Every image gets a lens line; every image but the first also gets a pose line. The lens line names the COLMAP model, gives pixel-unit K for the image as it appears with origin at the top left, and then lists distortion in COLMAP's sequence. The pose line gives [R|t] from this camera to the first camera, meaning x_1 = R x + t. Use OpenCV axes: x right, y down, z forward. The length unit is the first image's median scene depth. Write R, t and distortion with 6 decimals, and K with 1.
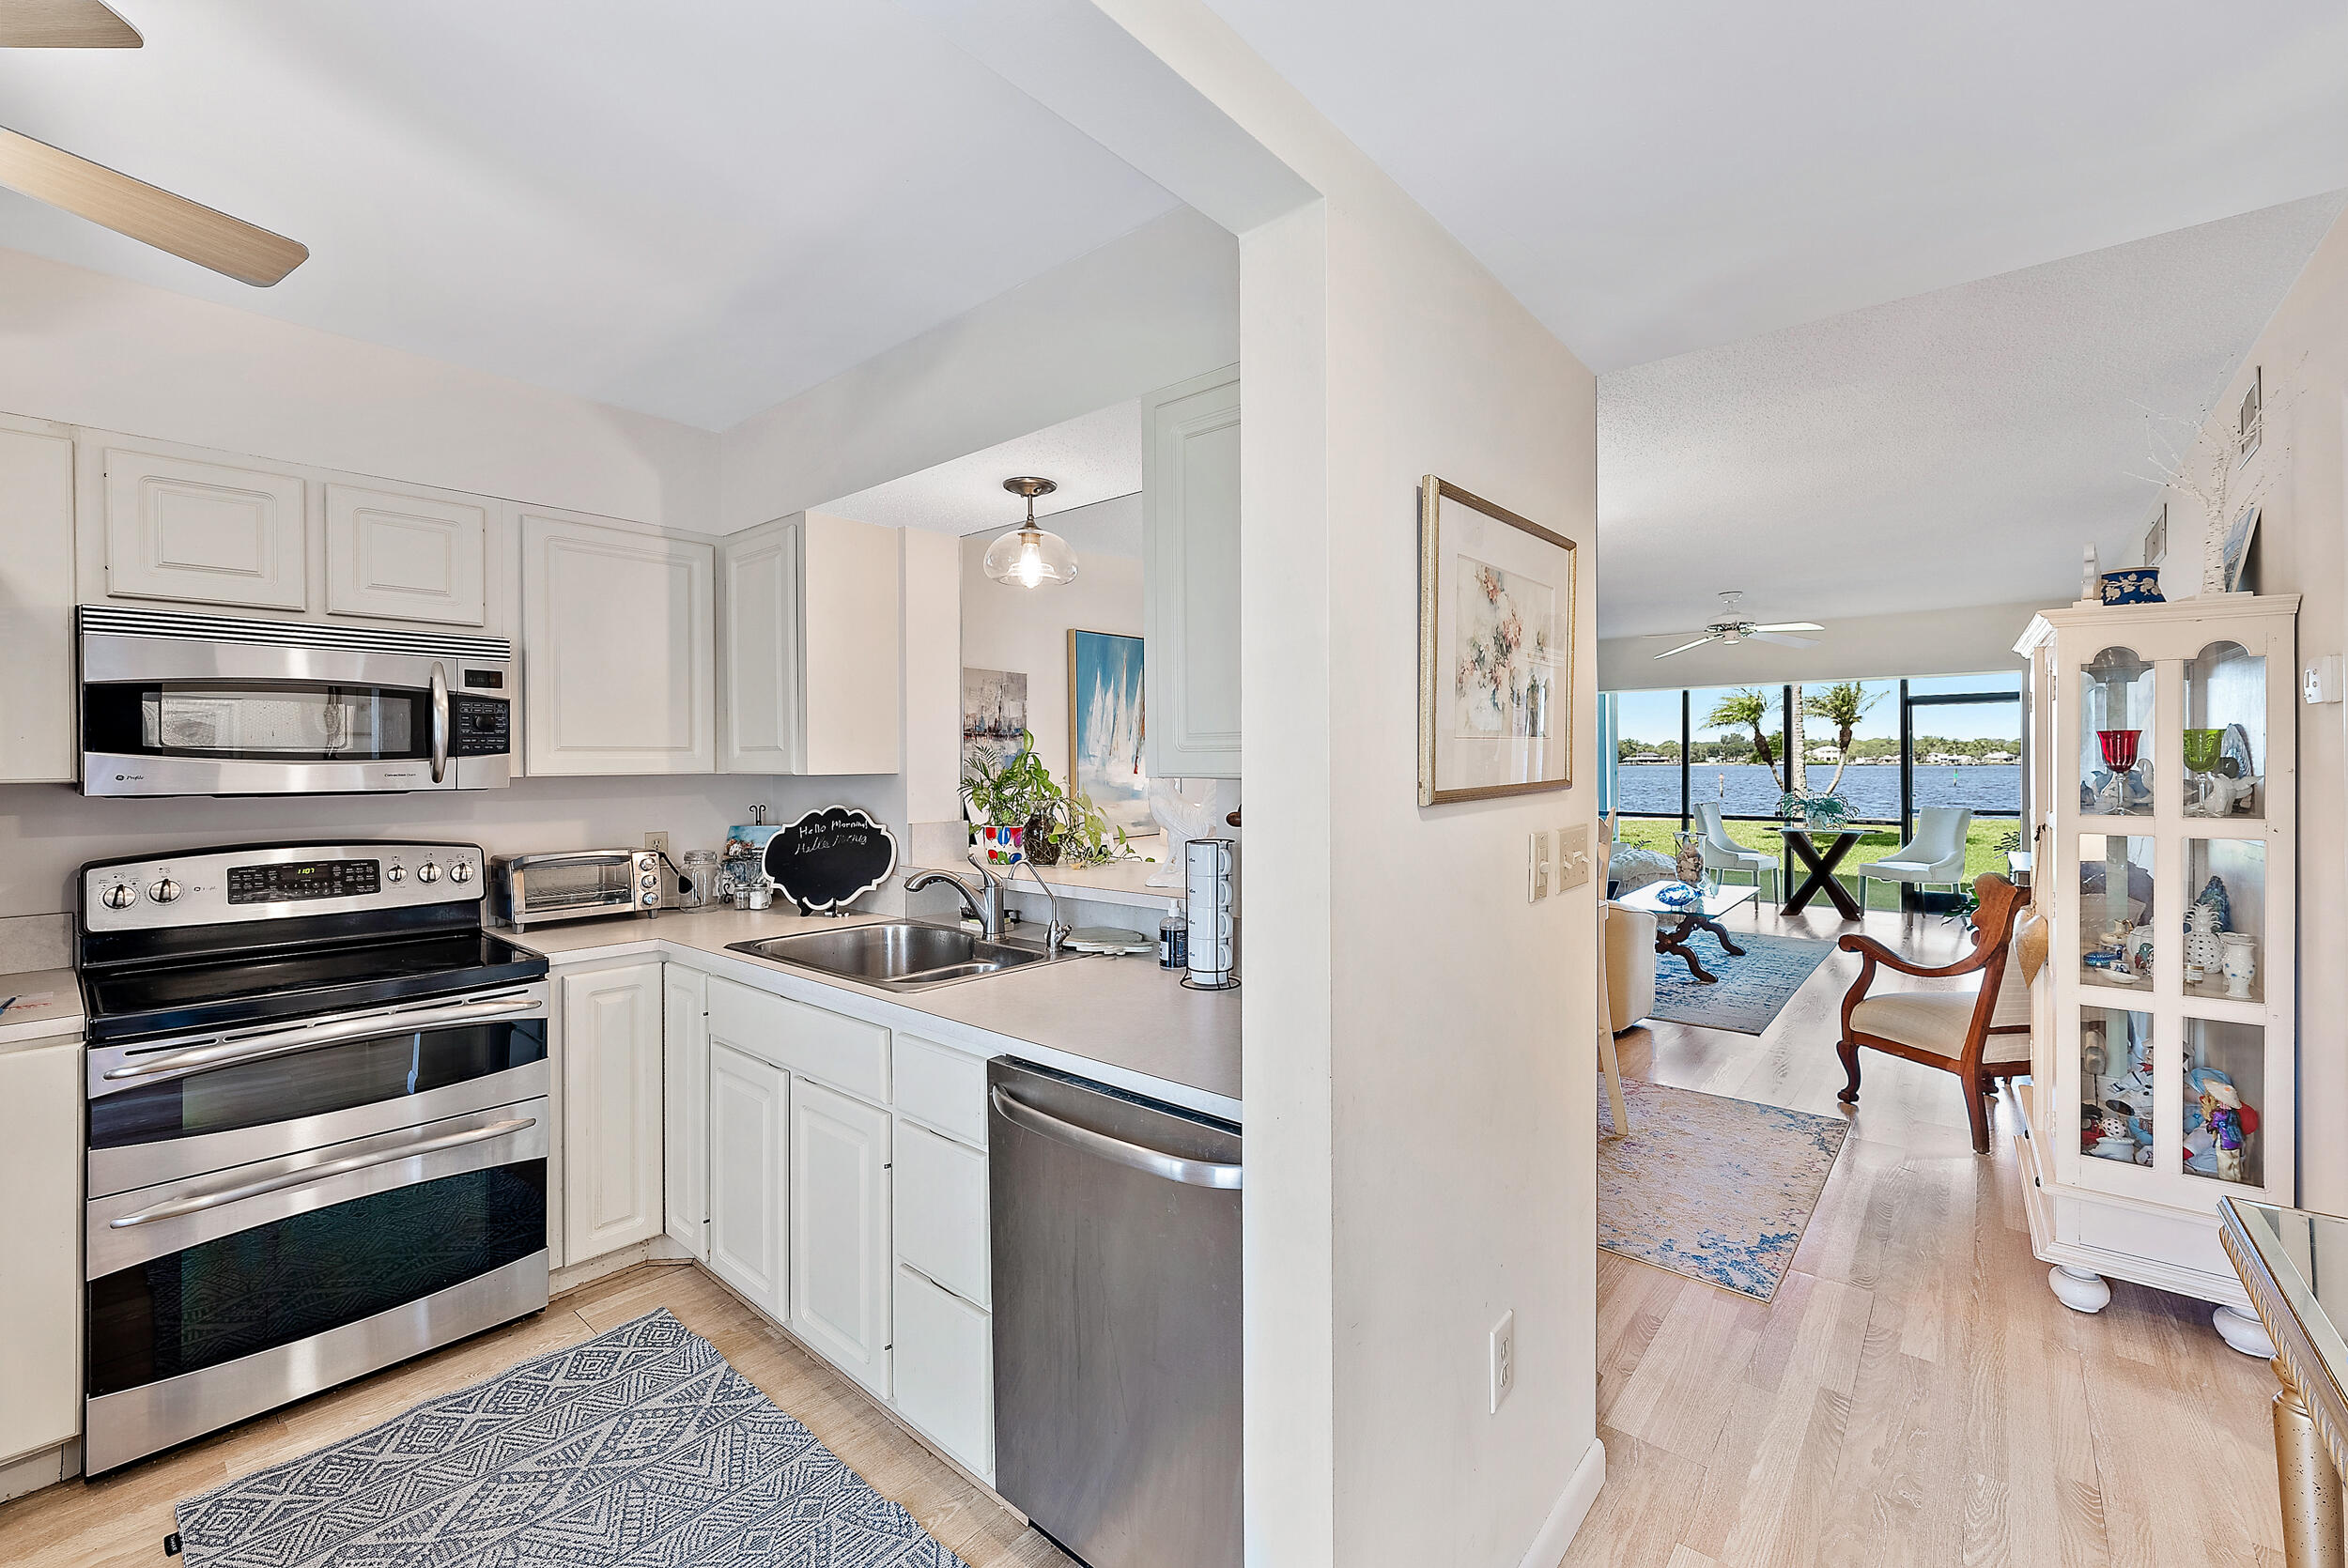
lens RADIAL K [[962.7, 0, 1192.0], [0, 962.7, 764.6], [0, 0, 1]] dist [0.001788, 0.000056]
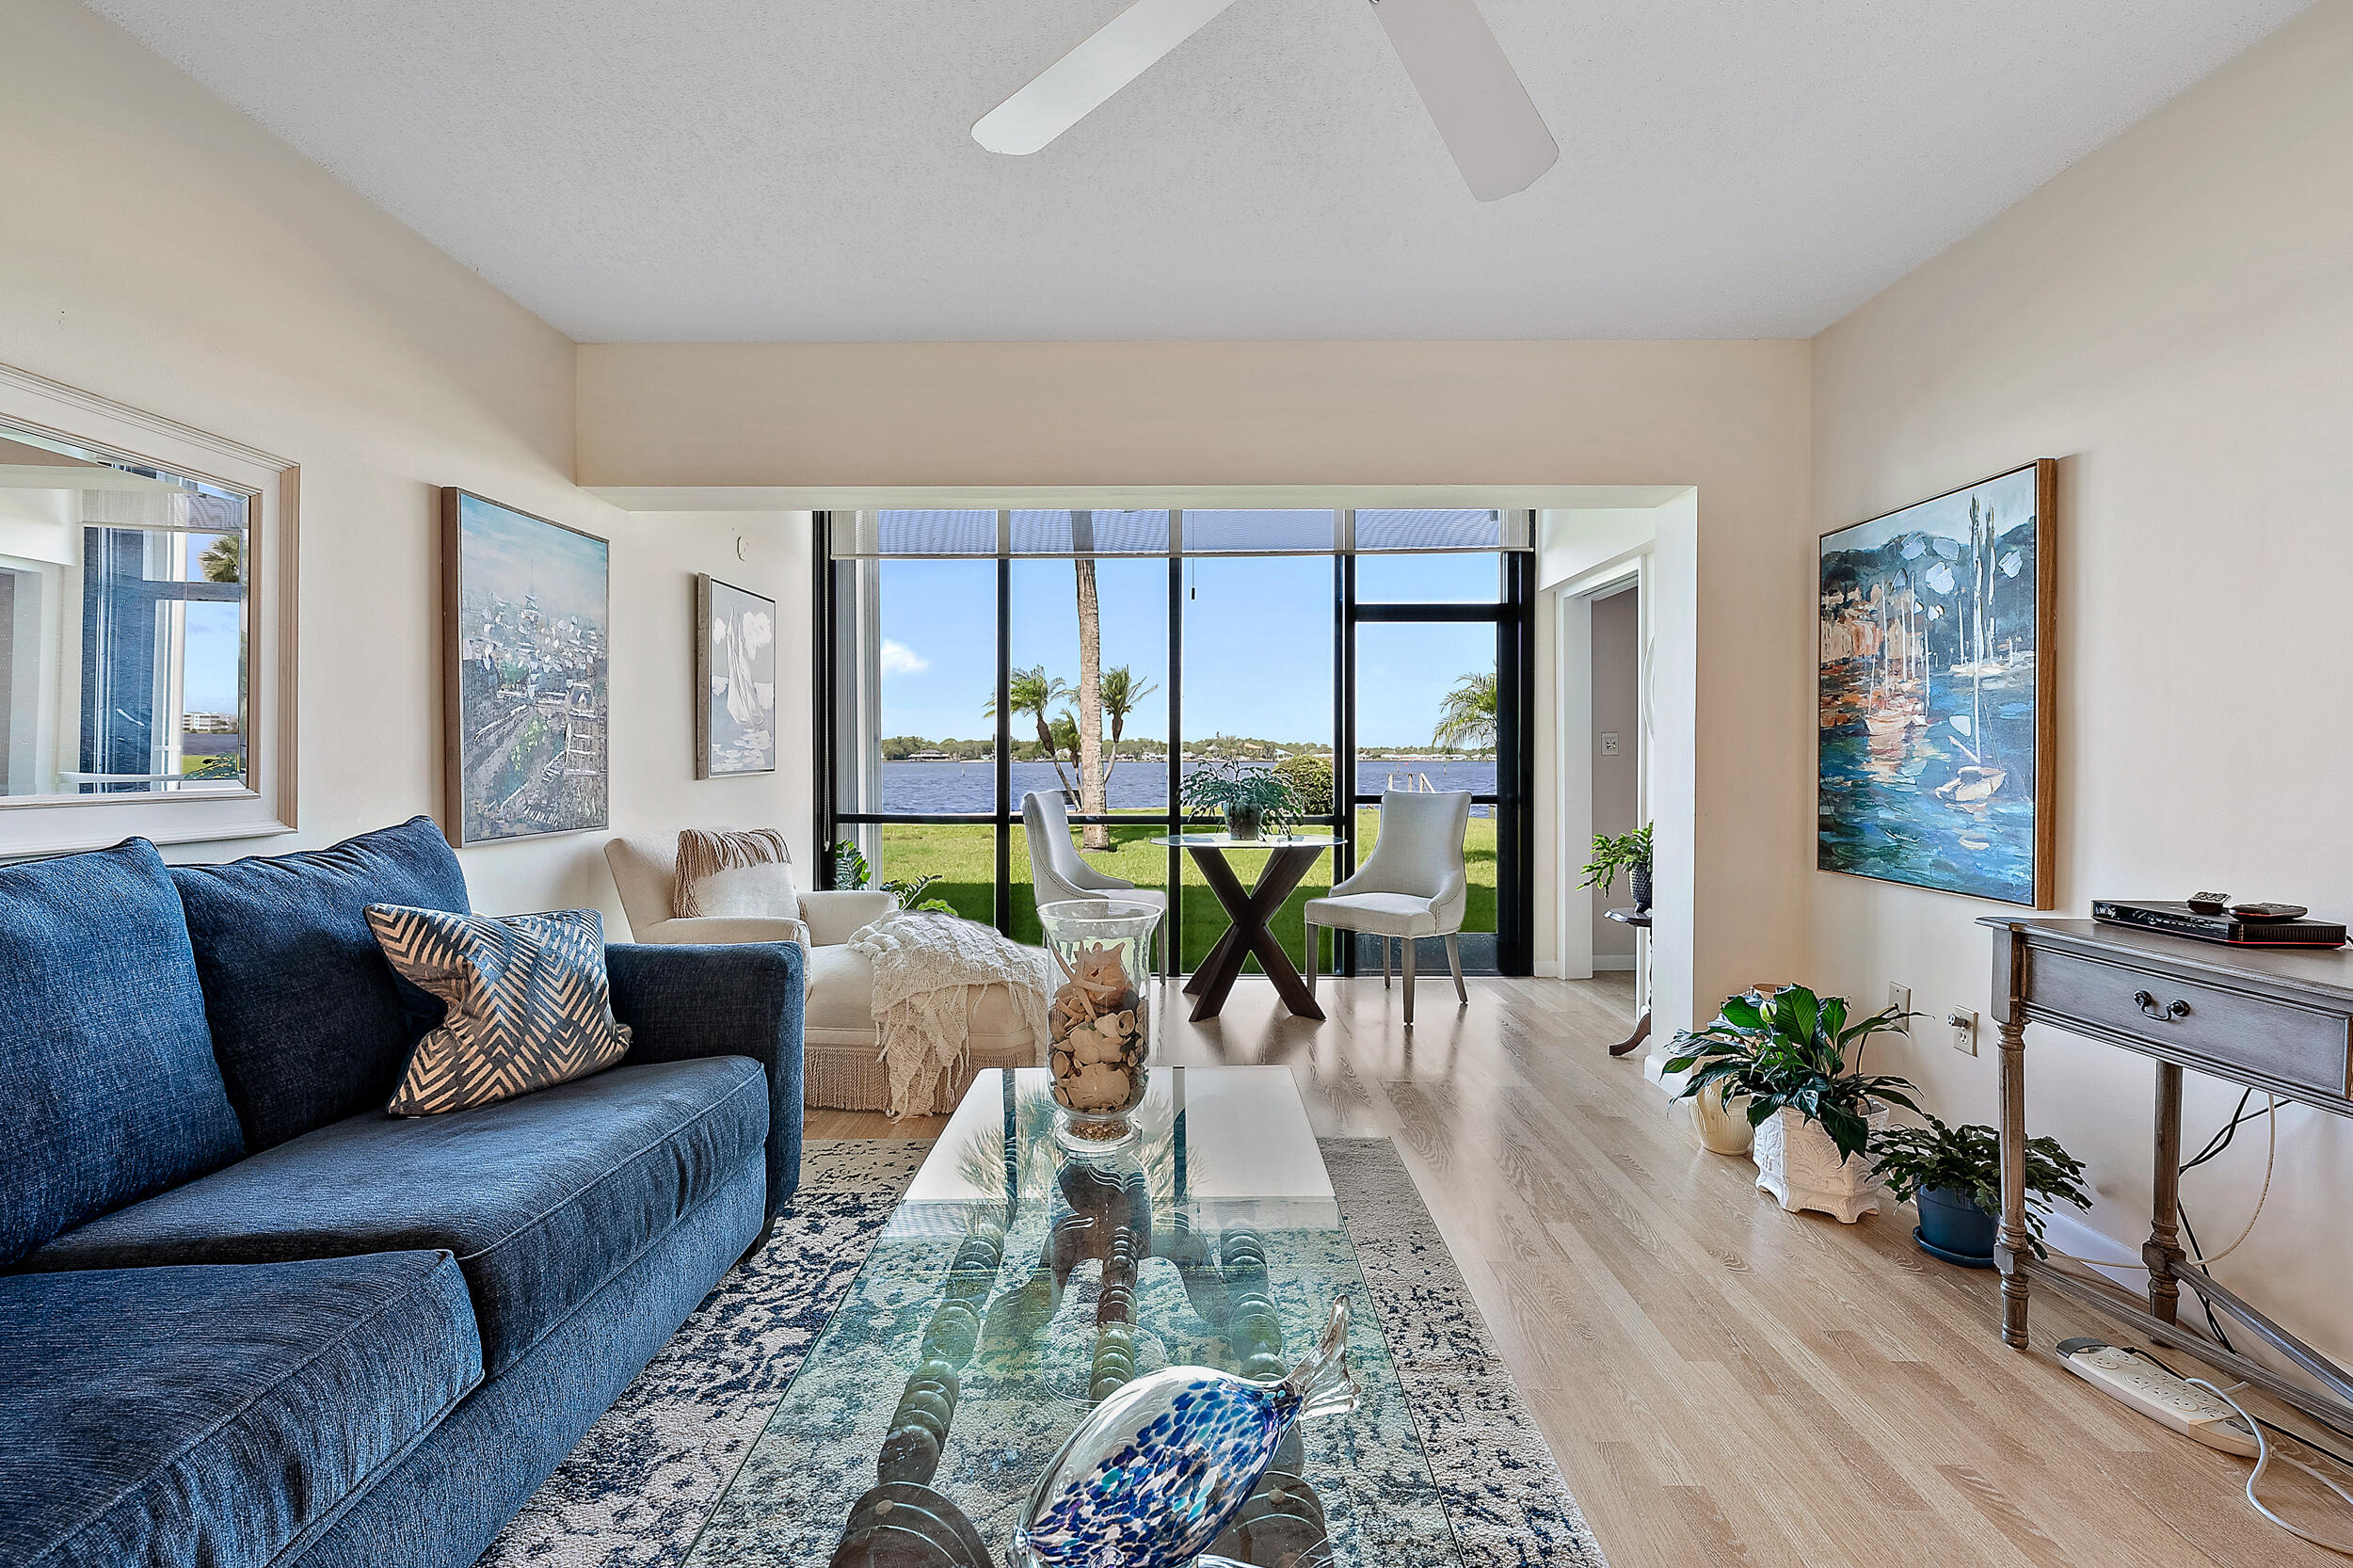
lens RADIAL K [[964.9, 0, 1194.5], [0, 964.9, 764.6], [0, 0, 1]] dist [0.001788, 0.000056]
pose [[0.758677, 0.003130, 0.651459, 0.329136], [-0.005327, 0.999985, 0.001400, 0.028811], [-0.651445, -0.004532, 0.758682, 0.702083]]
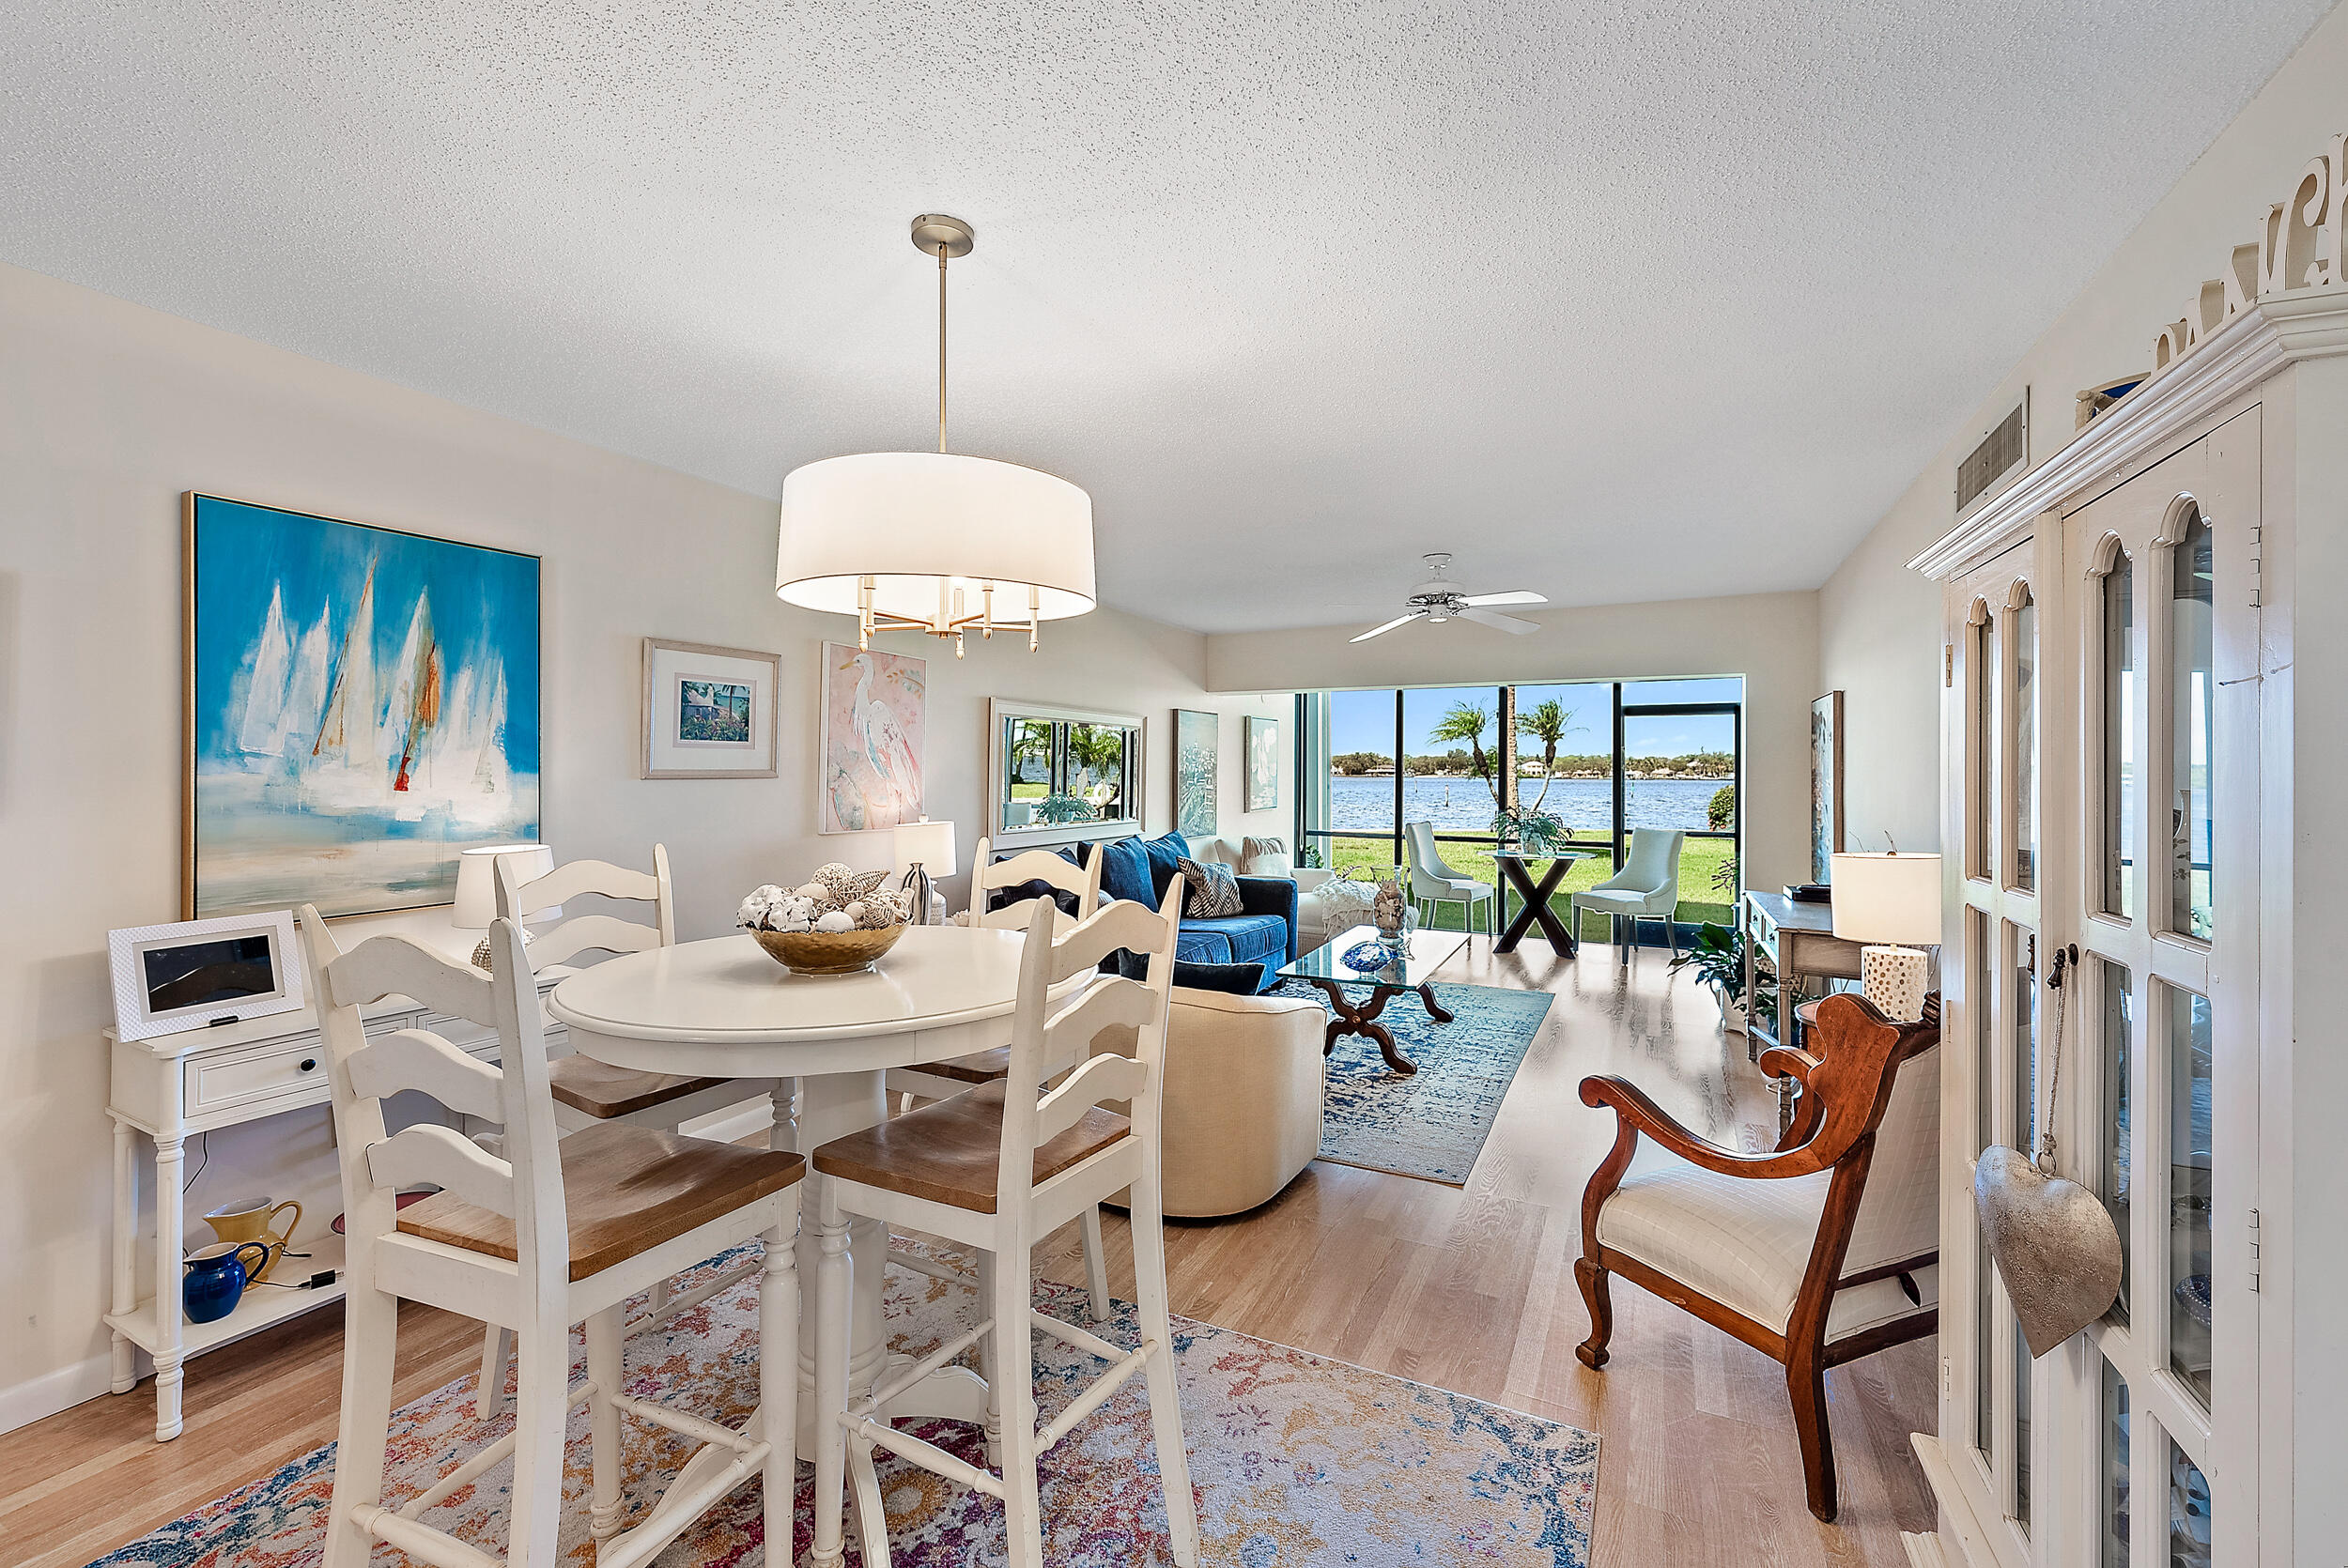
lens RADIAL K [[962.7, 0, 1192.0], [0, 962.7, 764.6], [0, 0, 1]] dist [0.001788, 0.000056]
pose [[0.970714, 0.012615, 0.239908, 0.152785], [-0.010544, 0.999895, -0.009914, -0.002456], [-0.240008, 0.007094, 0.970745, 0.248246]]
